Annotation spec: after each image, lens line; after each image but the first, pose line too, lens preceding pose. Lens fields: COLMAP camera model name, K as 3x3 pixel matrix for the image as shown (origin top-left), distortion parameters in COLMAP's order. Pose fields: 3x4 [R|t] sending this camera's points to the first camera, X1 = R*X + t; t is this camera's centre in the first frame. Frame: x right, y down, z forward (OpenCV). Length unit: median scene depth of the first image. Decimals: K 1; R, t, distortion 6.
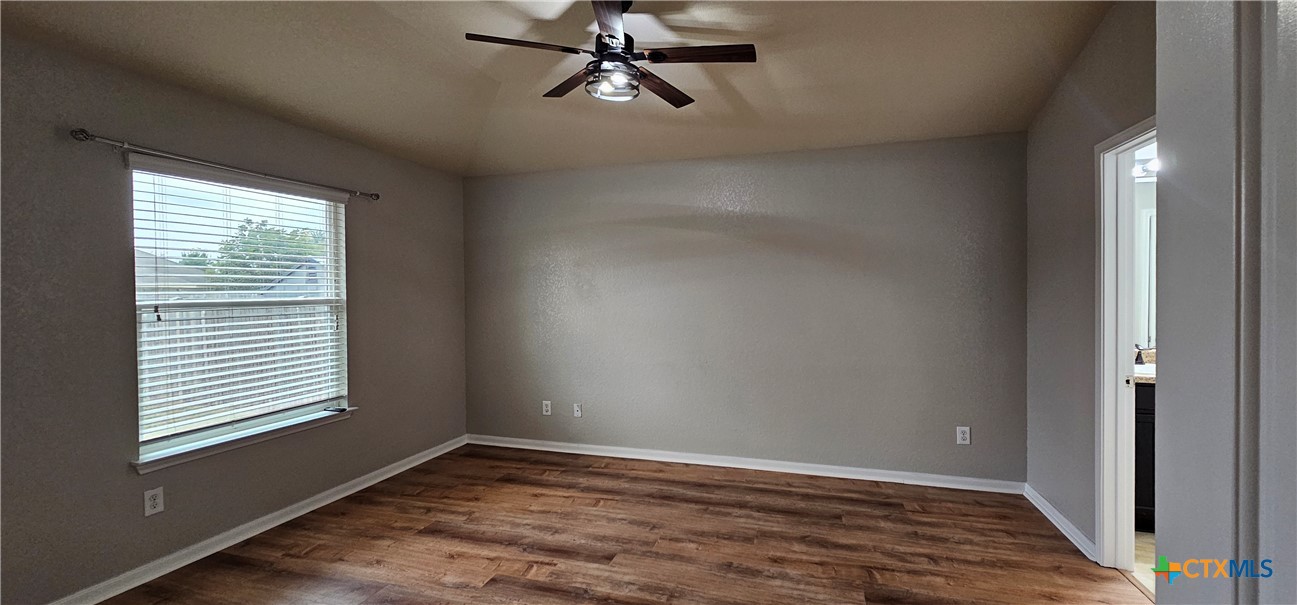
lens RADIAL K [[532.4, 0, 648.5], [0, 532.4, 302.5], [0, 0, 1]] dist [-0.003099, -0.000243]
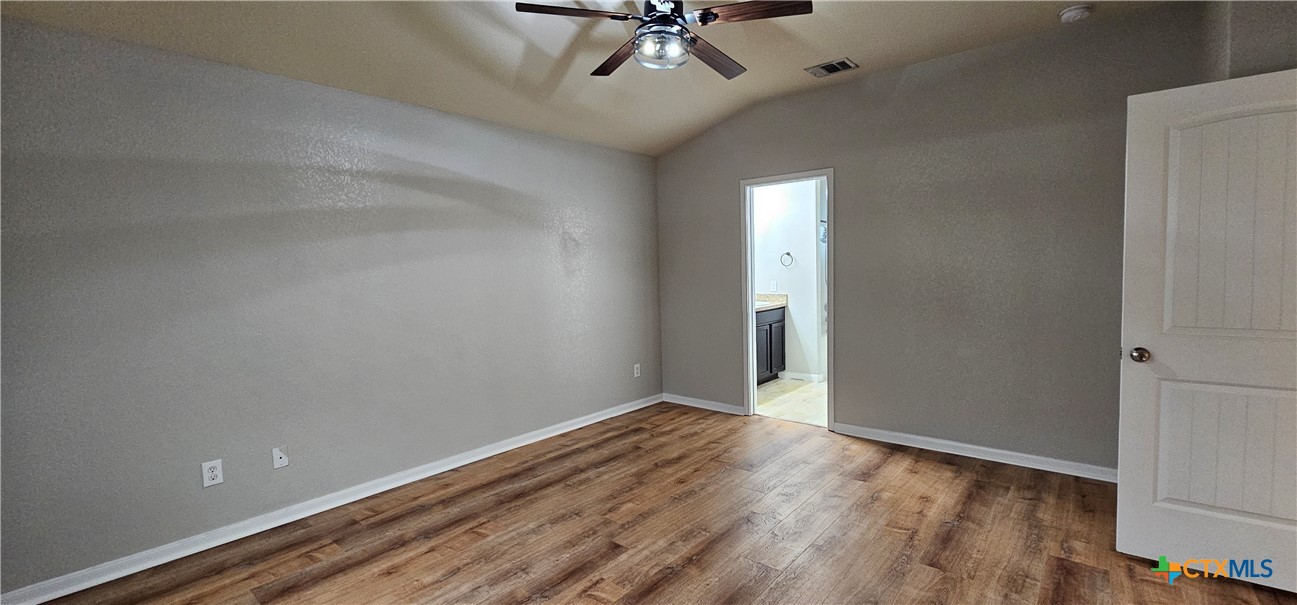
lens RADIAL K [[532.4, 0, 648.5], [0, 532.4, 302.5], [0, 0, 1]] dist [-0.003099, -0.000243]
pose [[0.395279, -0.064201, 0.916315, -0.730230], [0.037942, 0.997844, 0.053546, 0.000142], [-0.917777, 0.013601, 0.396863, 0.466236]]
